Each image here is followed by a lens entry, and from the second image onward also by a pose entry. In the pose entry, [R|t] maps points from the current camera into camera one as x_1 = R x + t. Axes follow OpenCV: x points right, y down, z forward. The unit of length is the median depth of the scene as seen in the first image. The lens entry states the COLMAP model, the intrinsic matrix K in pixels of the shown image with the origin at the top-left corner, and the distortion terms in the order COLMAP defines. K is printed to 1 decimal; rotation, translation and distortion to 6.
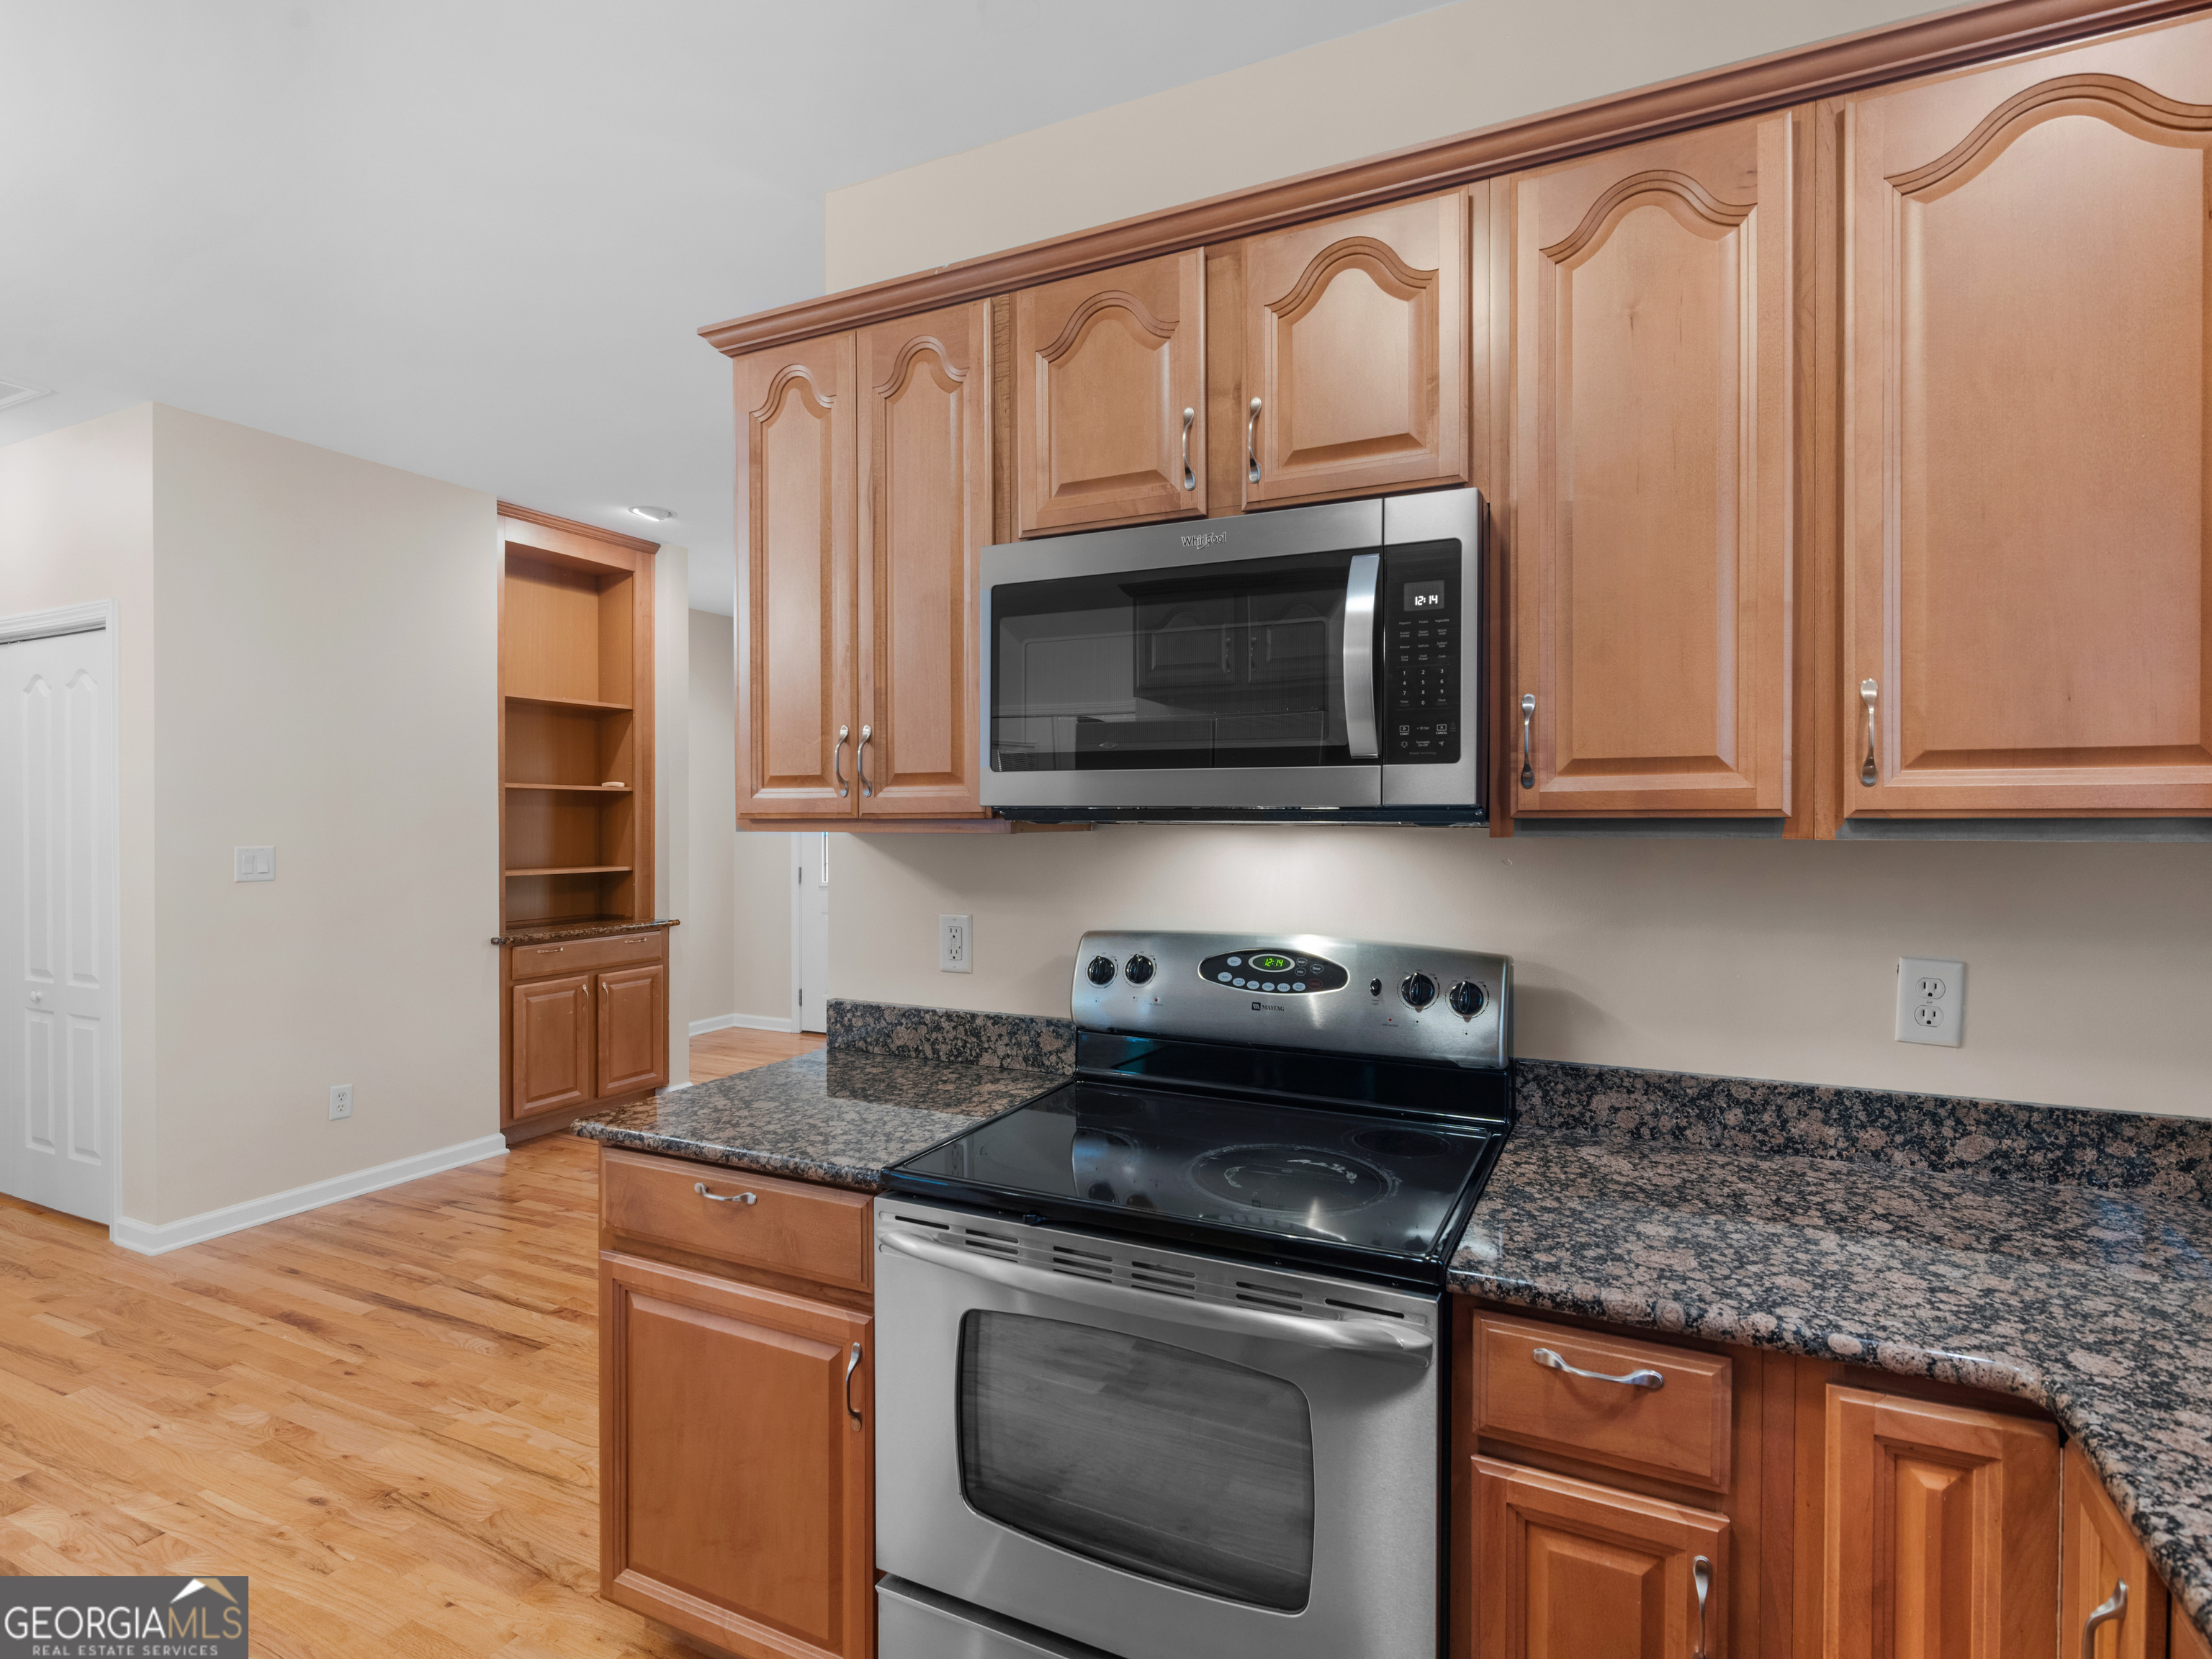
lens RADIAL K [[1138.4, 0, 1106.2], [0, 1138.4, 817.0], [0, 0, 1]] dist [-0.004255, 0.002828]
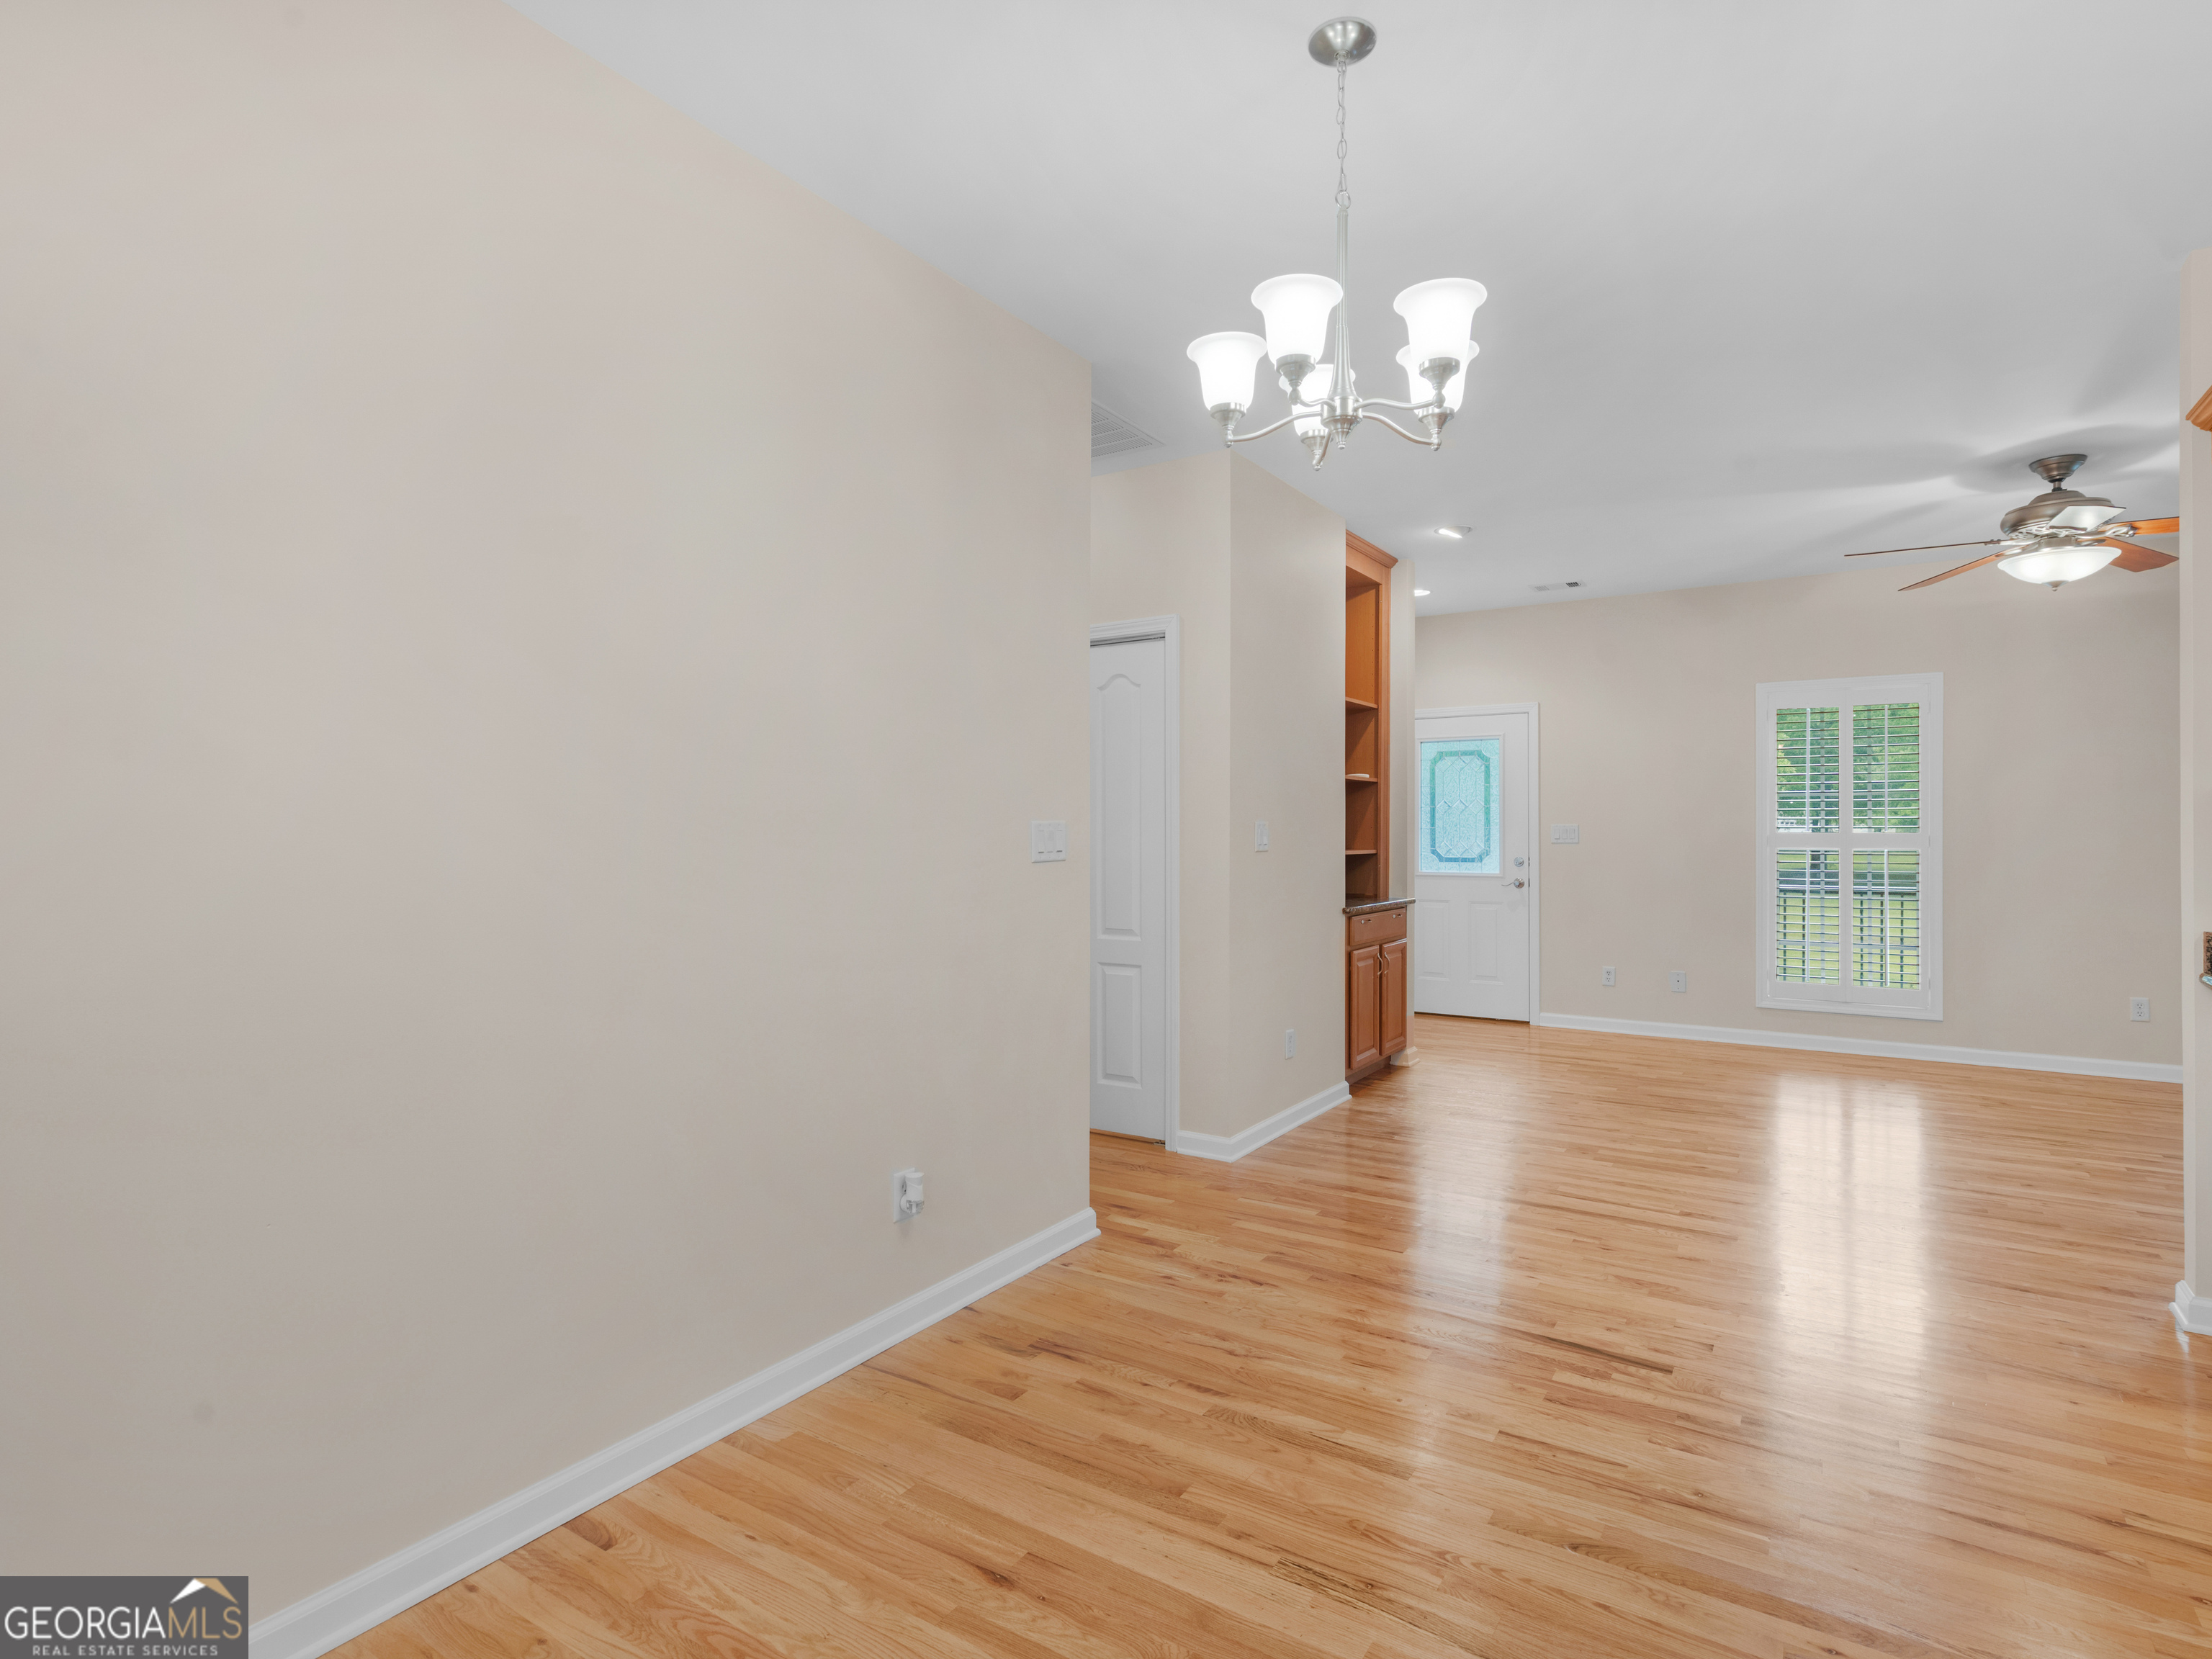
lens RADIAL K [[1138.4, 0, 1126.1], [0, 1138.4, 829.1], [0, 0, 1]] dist [-0.004255, 0.002828]
pose [[0.993108, 0.001580, -0.117190, -1.274217], [-0.001519, 0.999999, 0.000607, 0.056074], [0.117190, -0.000424, 0.993109, -0.315279]]
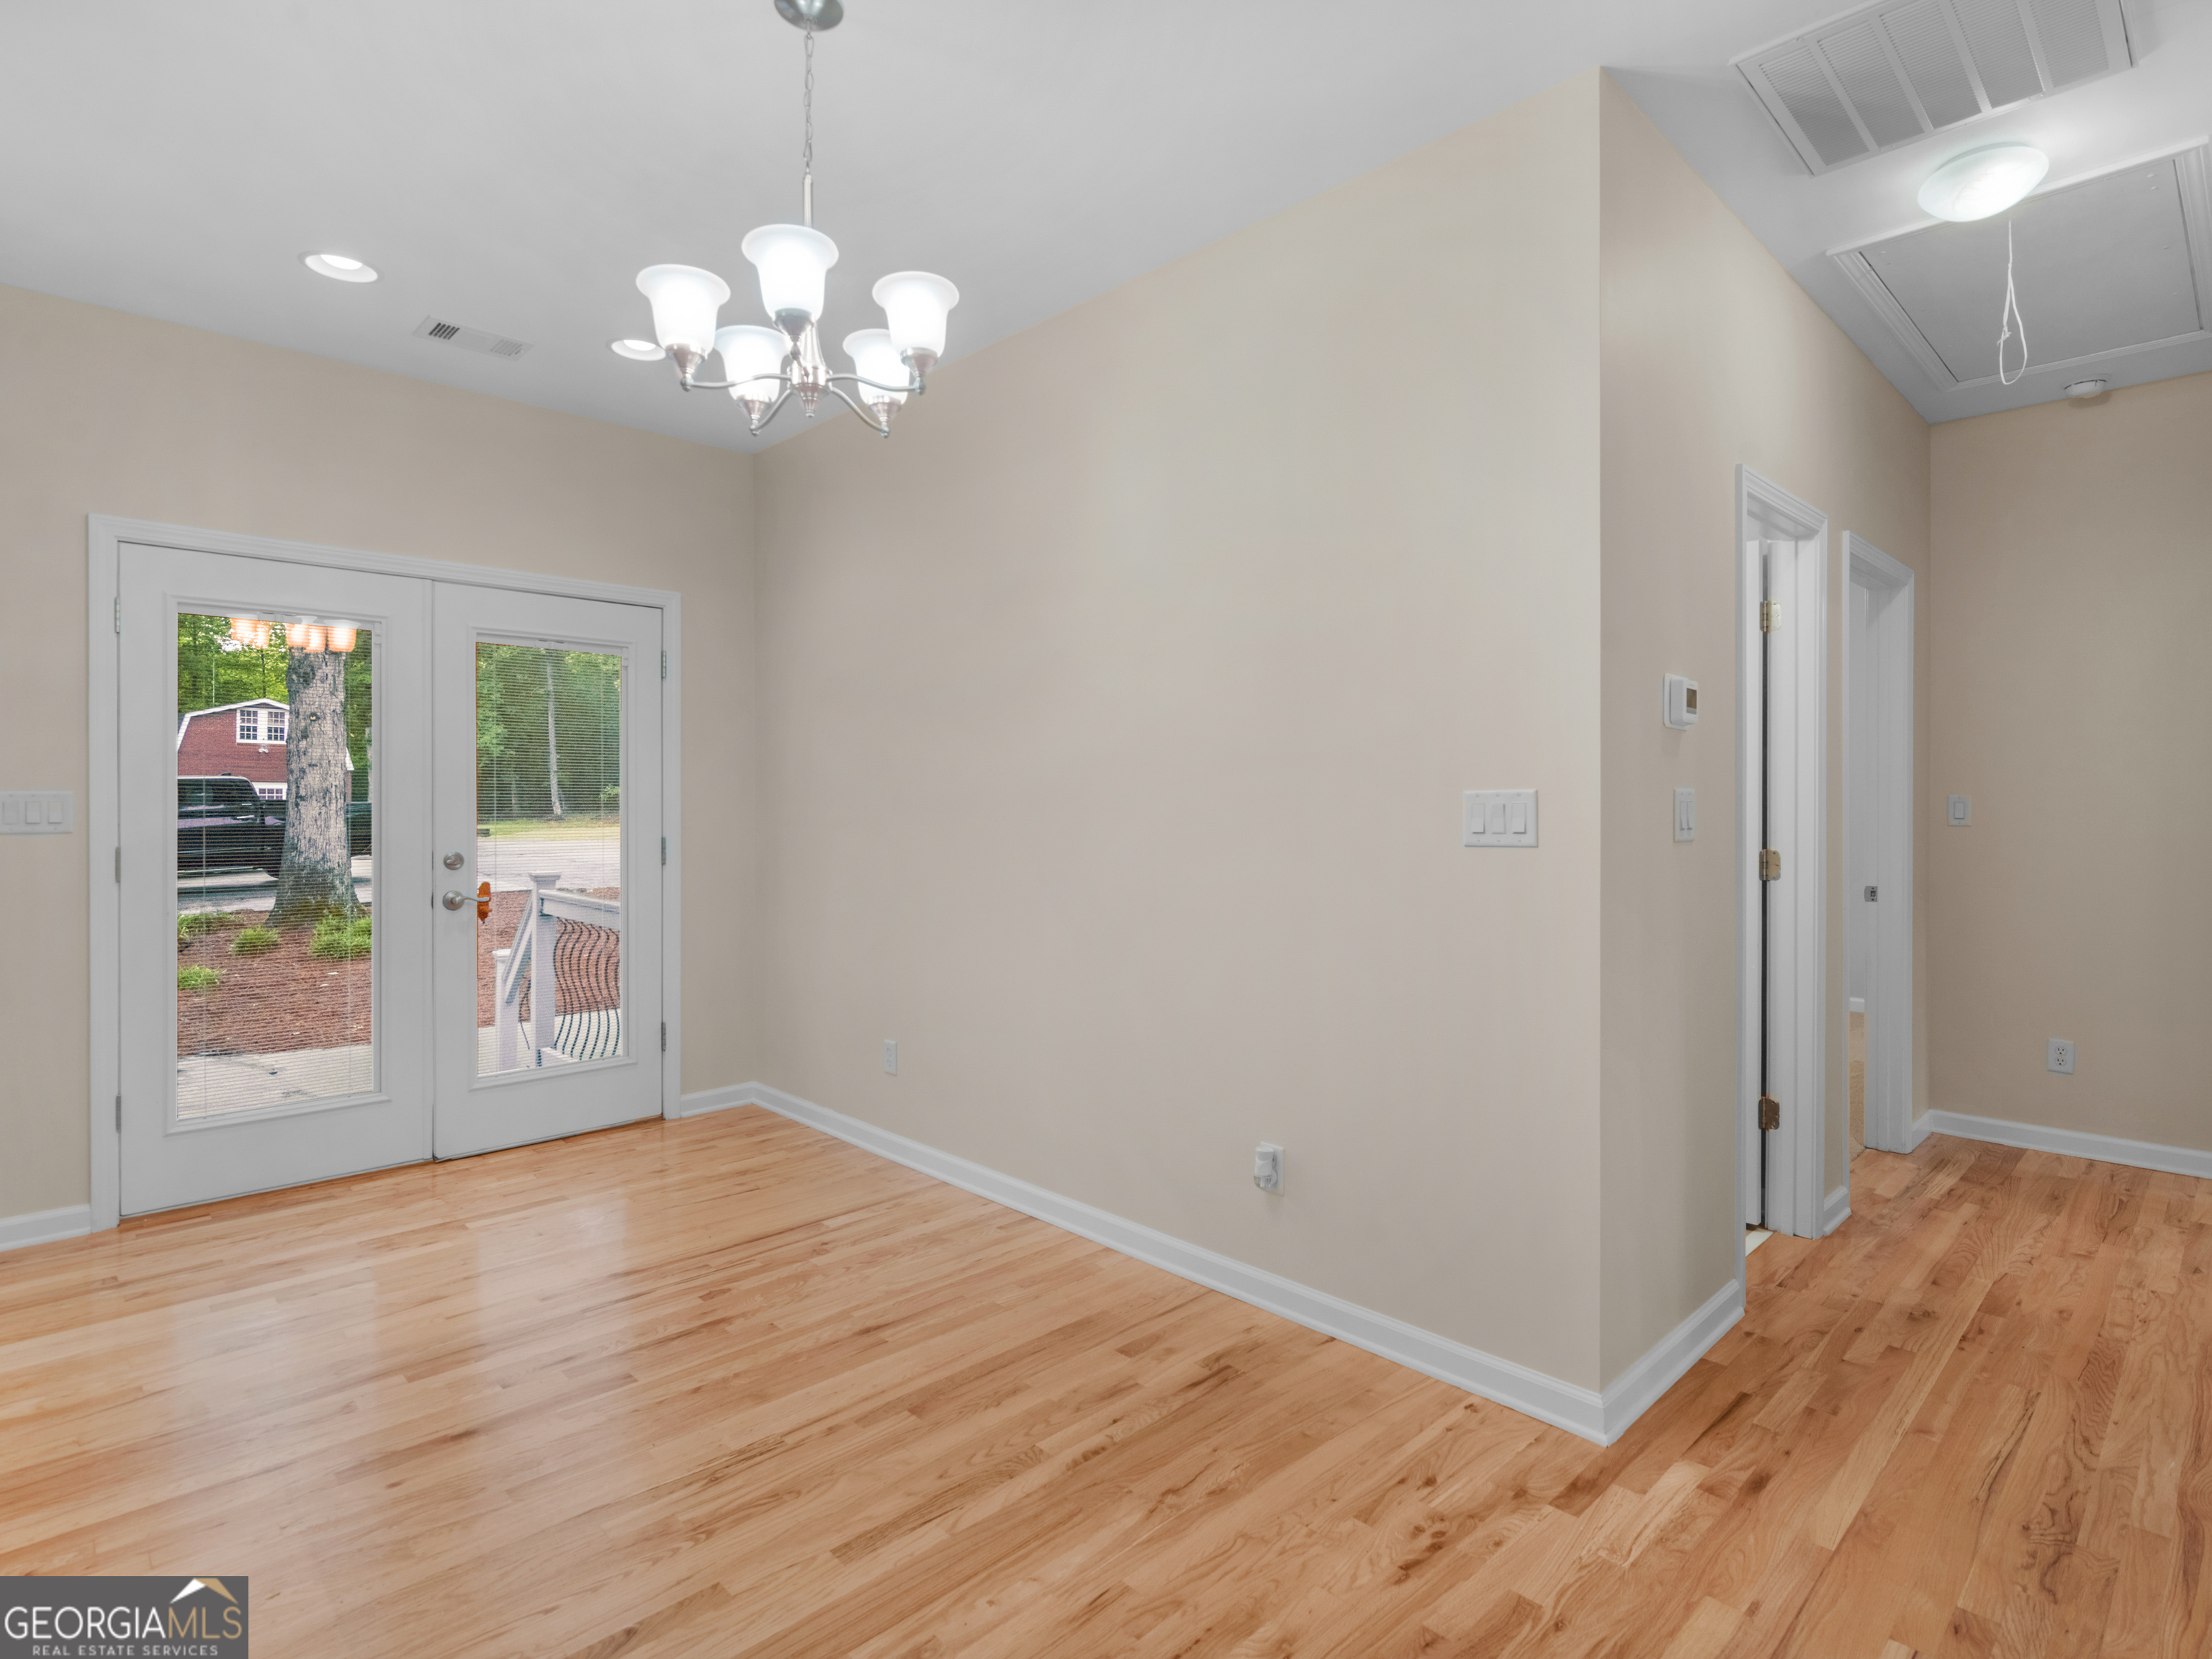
lens RADIAL K [[1138.4, 0, 1109.8], [0, 1138.4, 815.8], [0, 0, 1]] dist [-0.004255, 0.002828]
pose [[-0.341134, 0.012529, -0.939931, -0.455771], [-0.001061, 0.999905, 0.013714, 0.056416], [0.940014, 0.005676, -0.341089, 1.119569]]
